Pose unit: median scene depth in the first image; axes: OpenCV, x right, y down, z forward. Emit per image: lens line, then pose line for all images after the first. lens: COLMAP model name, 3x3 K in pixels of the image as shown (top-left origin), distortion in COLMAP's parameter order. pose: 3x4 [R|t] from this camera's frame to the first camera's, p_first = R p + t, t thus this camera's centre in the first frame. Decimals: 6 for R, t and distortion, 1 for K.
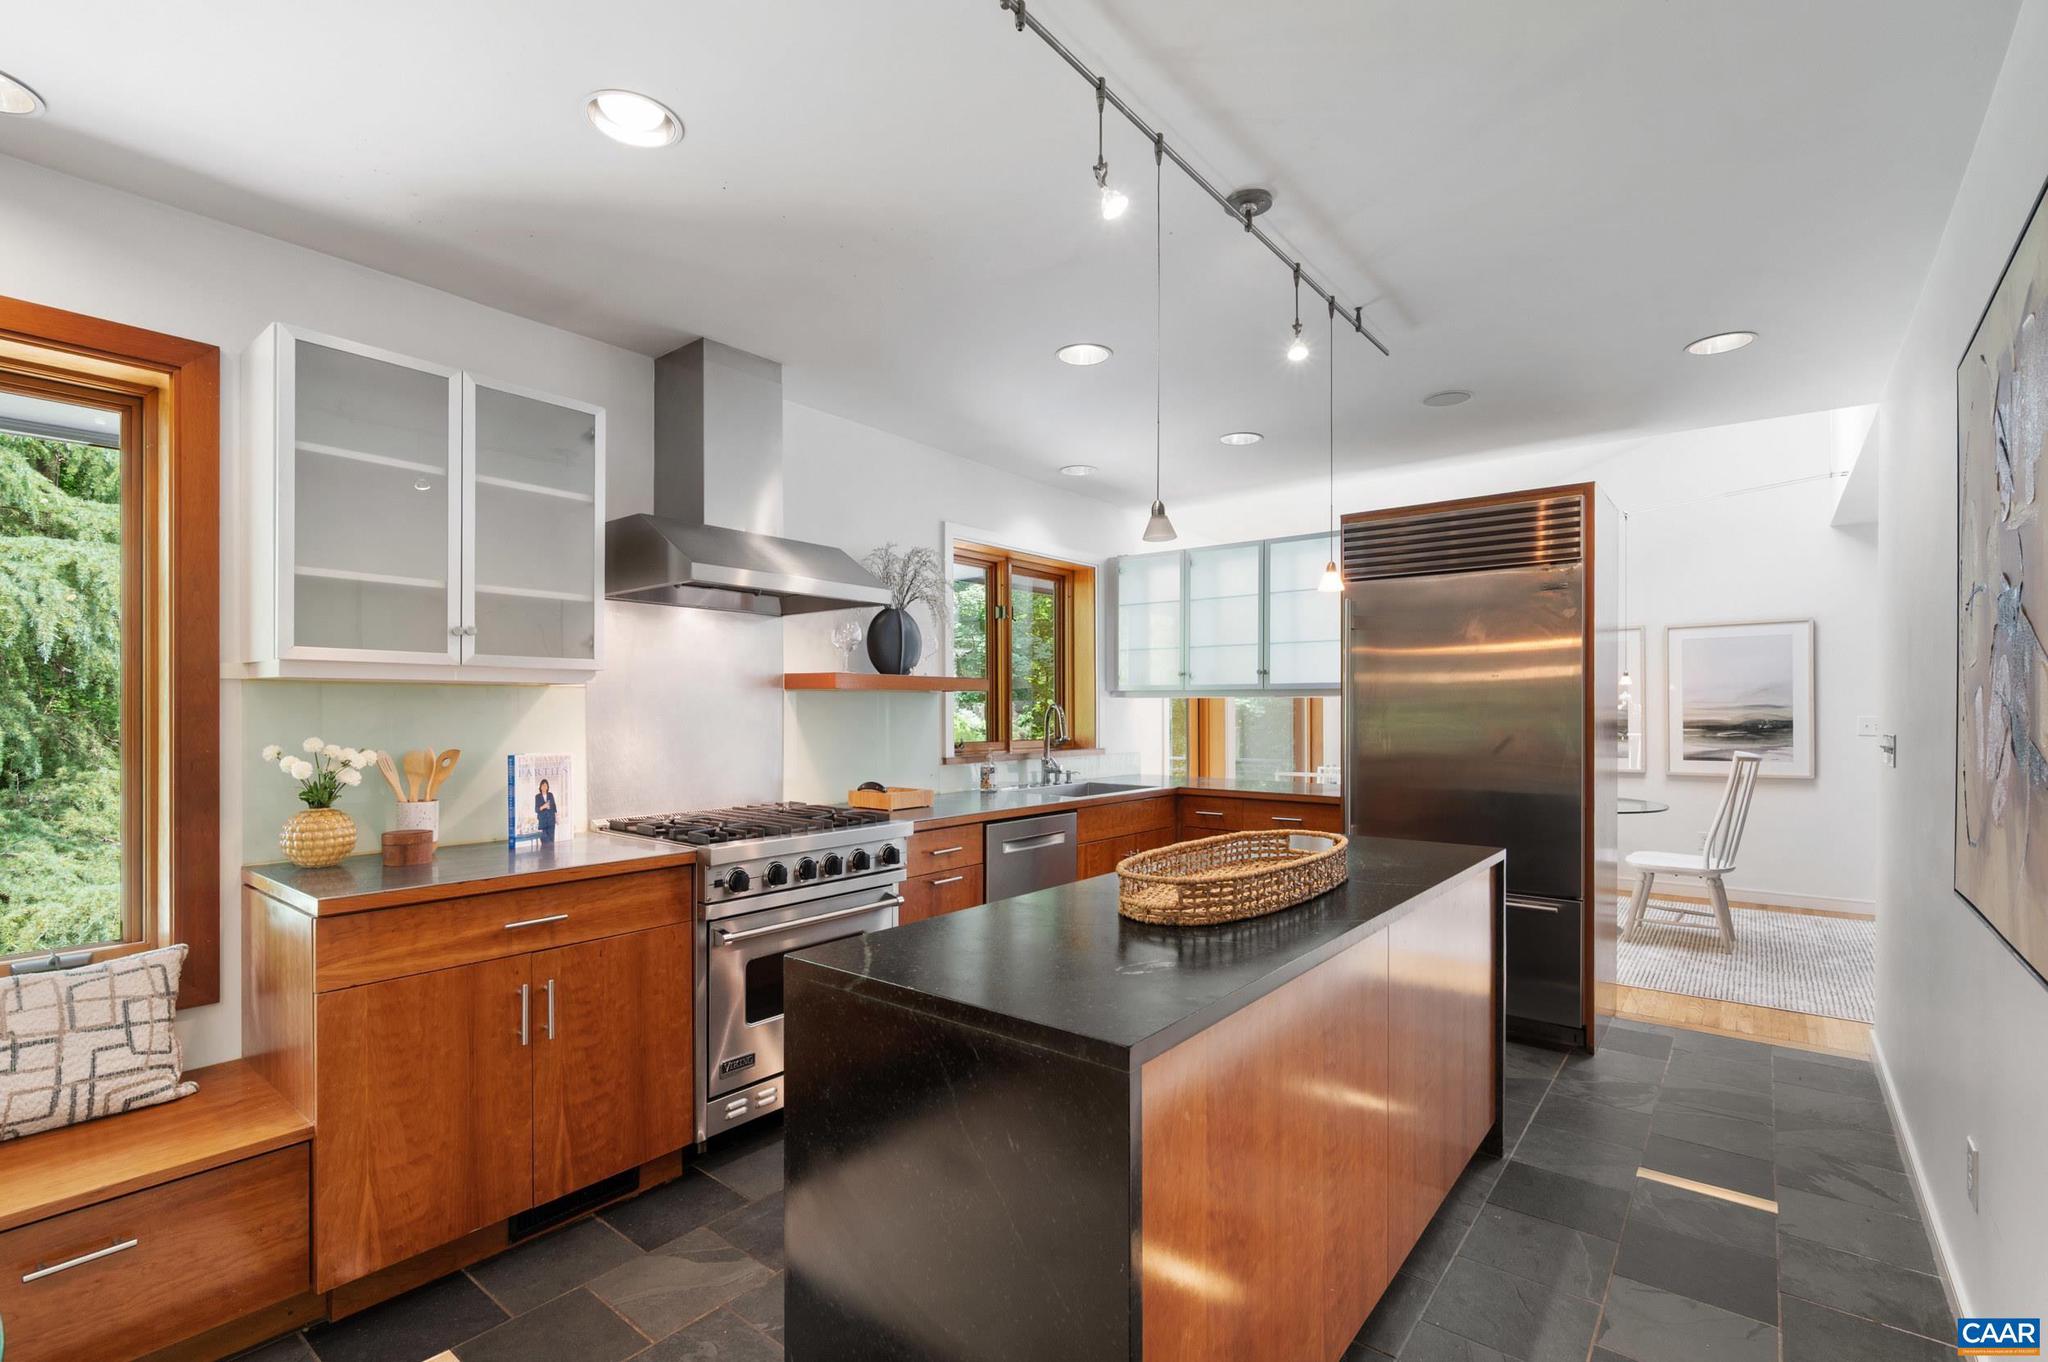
lens RADIAL K [[913.7, 0, 1013.9], [0, 913.7, 691.7], [0, 0, 1]] dist [0.000414, 0.000750]
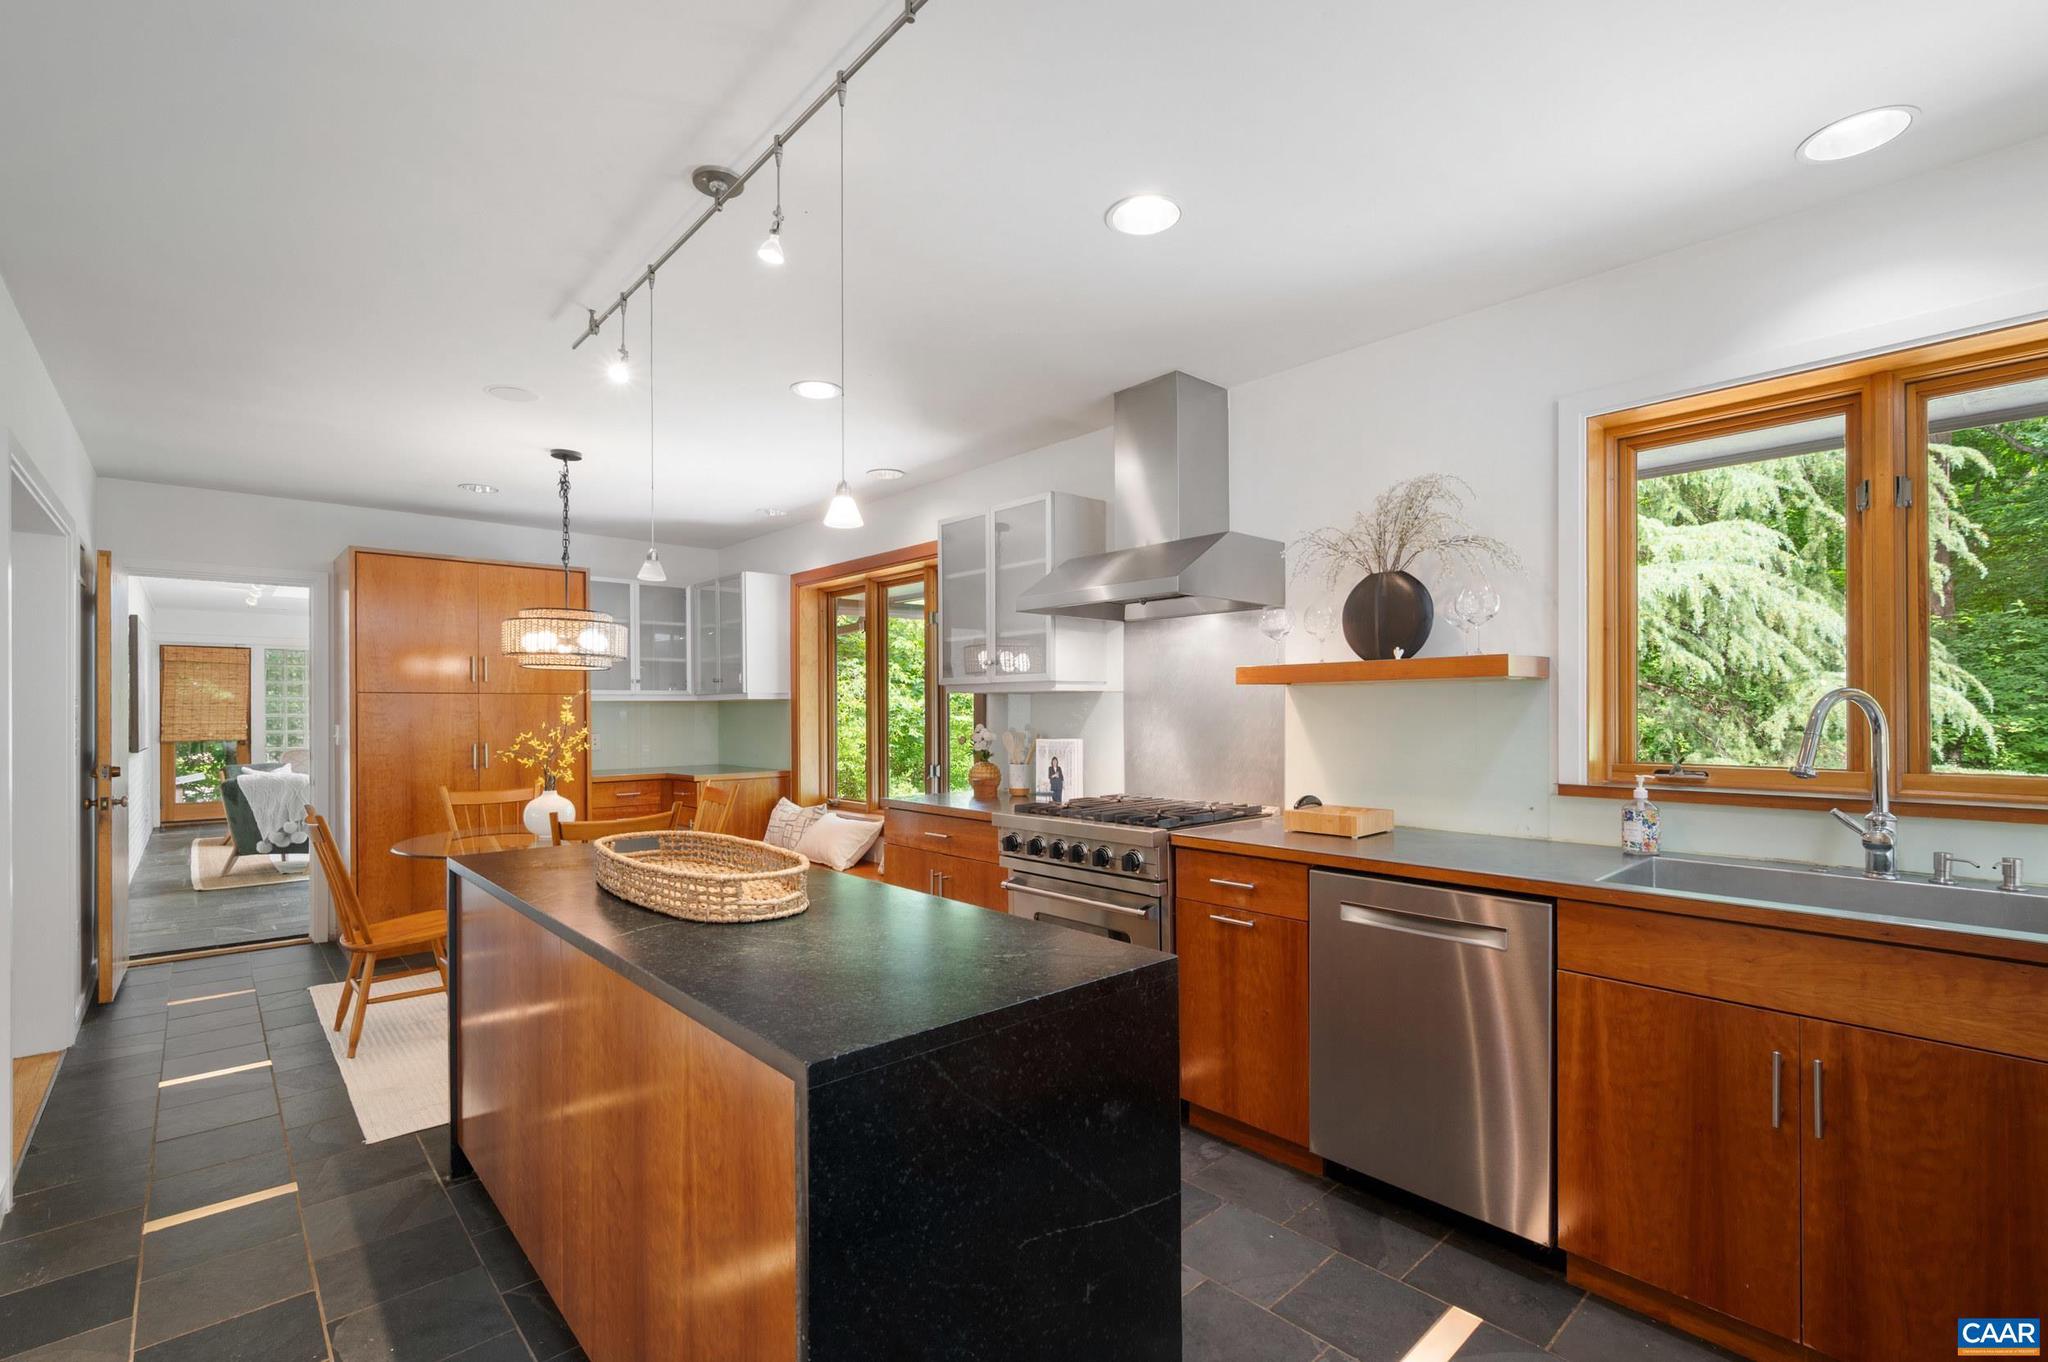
lens RADIAL K [[913.7, 0, 1021.5], [0, 913.7, 695.9], [0, 0, 1]] dist [0.000414, 0.000750]
pose [[-0.158862, -0.013115, -0.987214, 1.220031], [0.029677, 0.999397, -0.018052, 0.032984], [0.986855, -0.032166, -0.158377, 1.565161]]
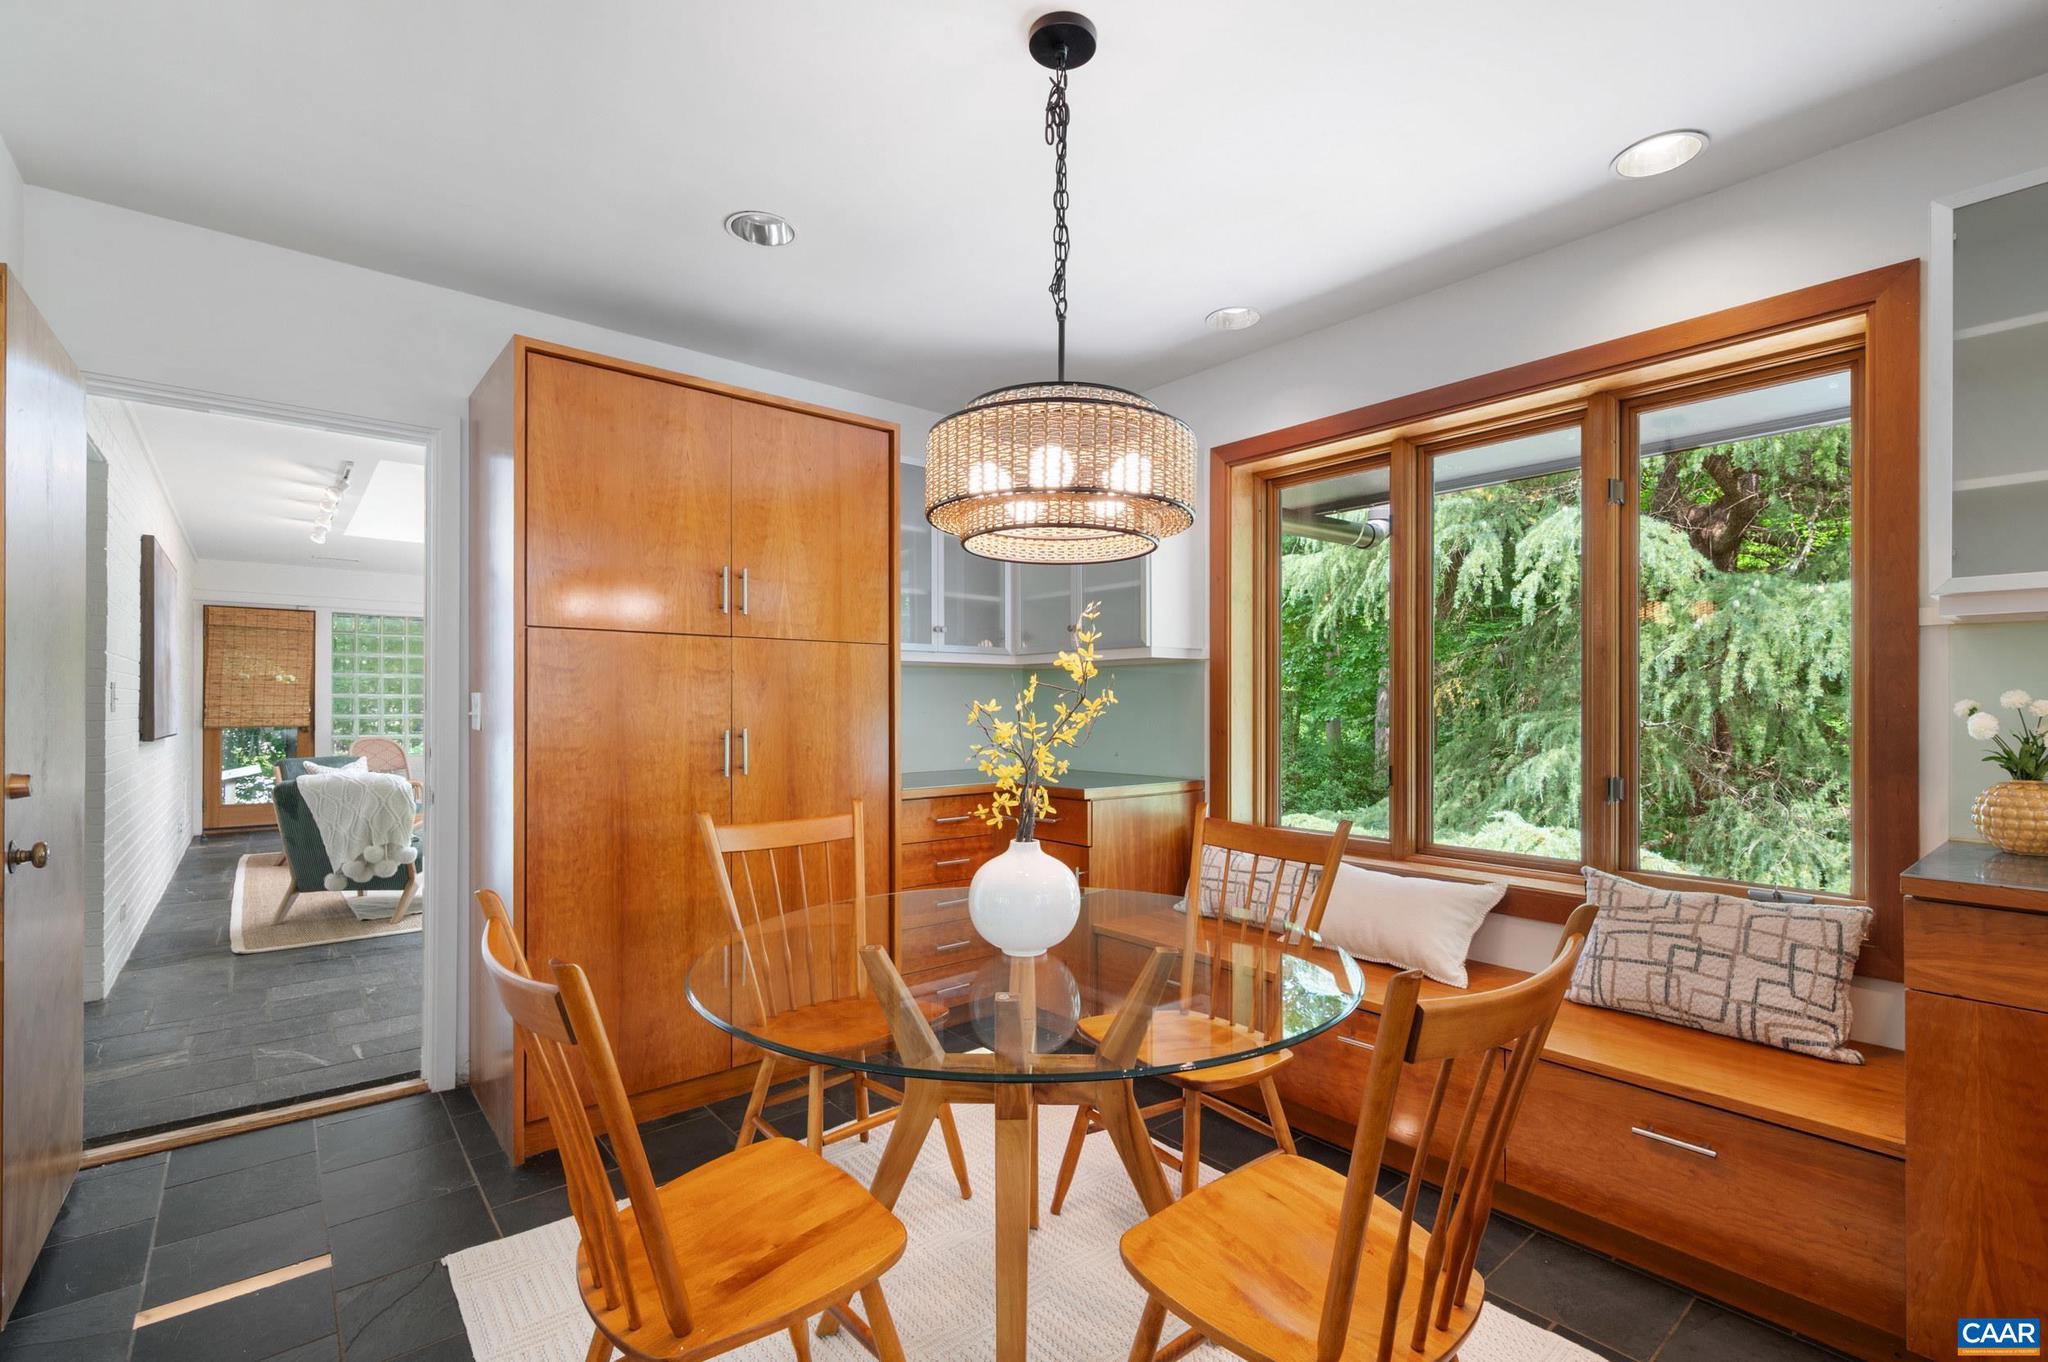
lens RADIAL K [[913.7, 0, 1032.5], [0, 913.7, 687.8], [0, 0, 1]] dist [0.000414, 0.000750]
pose [[-0.190728, -0.017267, -0.981491, 0.203939], [0.023205, 0.999487, -0.022093, 0.053381], [0.981369, -0.026990, -0.190230, 0.364813]]
